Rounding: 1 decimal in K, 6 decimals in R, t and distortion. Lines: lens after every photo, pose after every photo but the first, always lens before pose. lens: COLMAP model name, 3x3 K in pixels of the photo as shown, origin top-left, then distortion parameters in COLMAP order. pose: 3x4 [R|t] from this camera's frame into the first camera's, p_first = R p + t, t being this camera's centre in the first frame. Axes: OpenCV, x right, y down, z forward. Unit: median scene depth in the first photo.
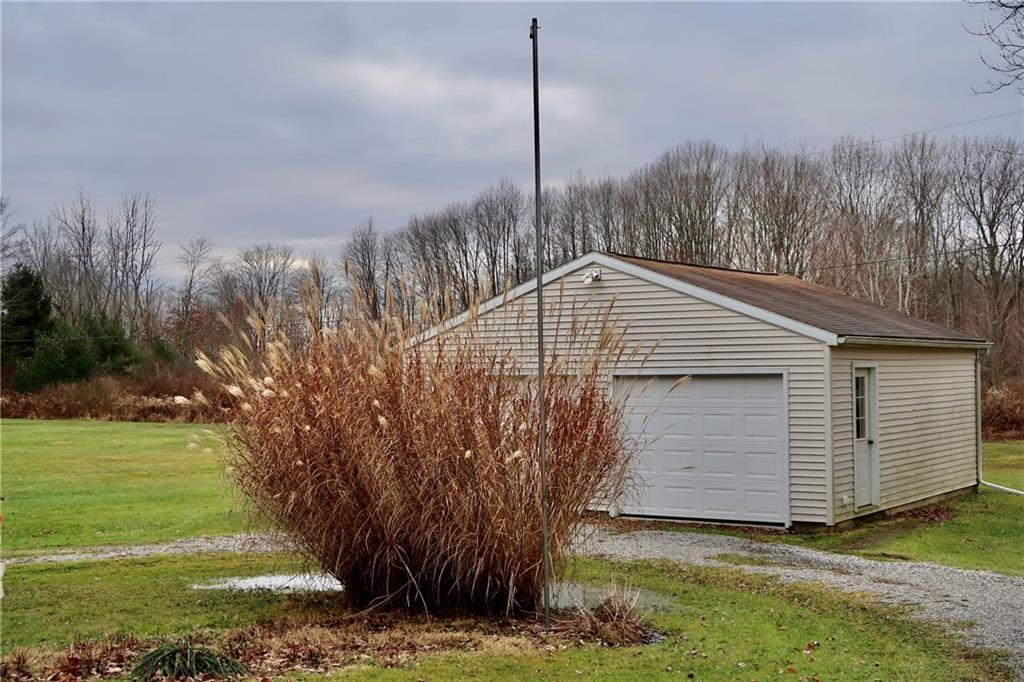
lens RADIAL K [[1351.2, 0, 512.0], [0, 1351.2, 341.0], [0, 0, 1]] dist [-0.006750, -0.017302]
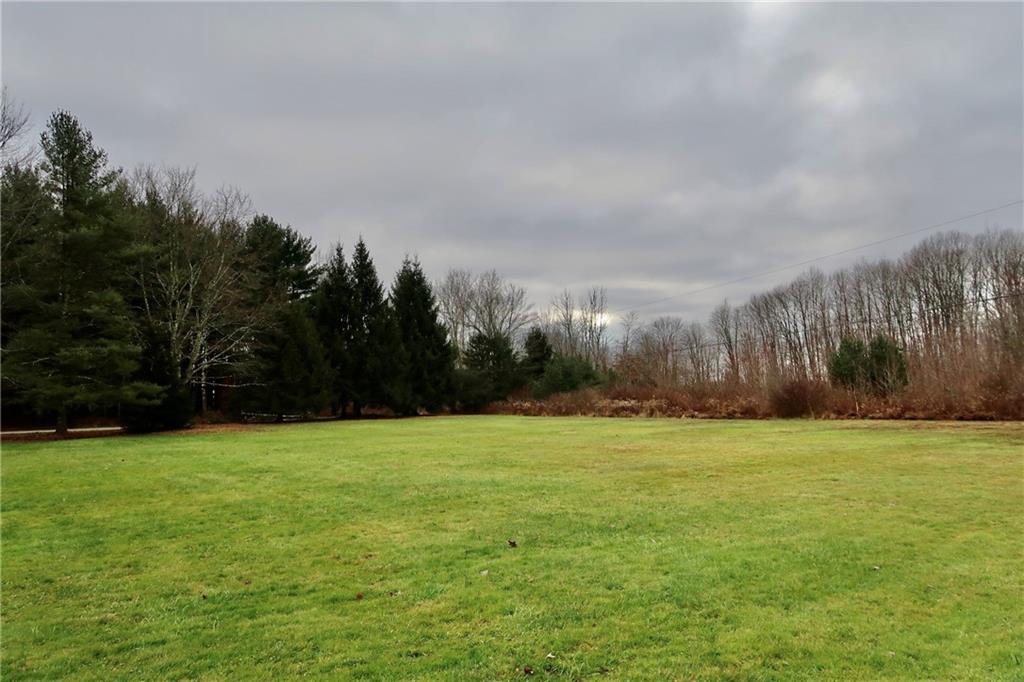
lens RADIAL K [[699.2, 0, 512.0], [0, 699.2, 341.0], [0, 0, 1]] dist [-0.023366, 0.002625]
pose [[0.926941, -0.050495, -0.371793, -0.082023], [0.031321, 0.997858, -0.057434, 0.015426], [0.373897, 0.041593, 0.926537, 0.224449]]
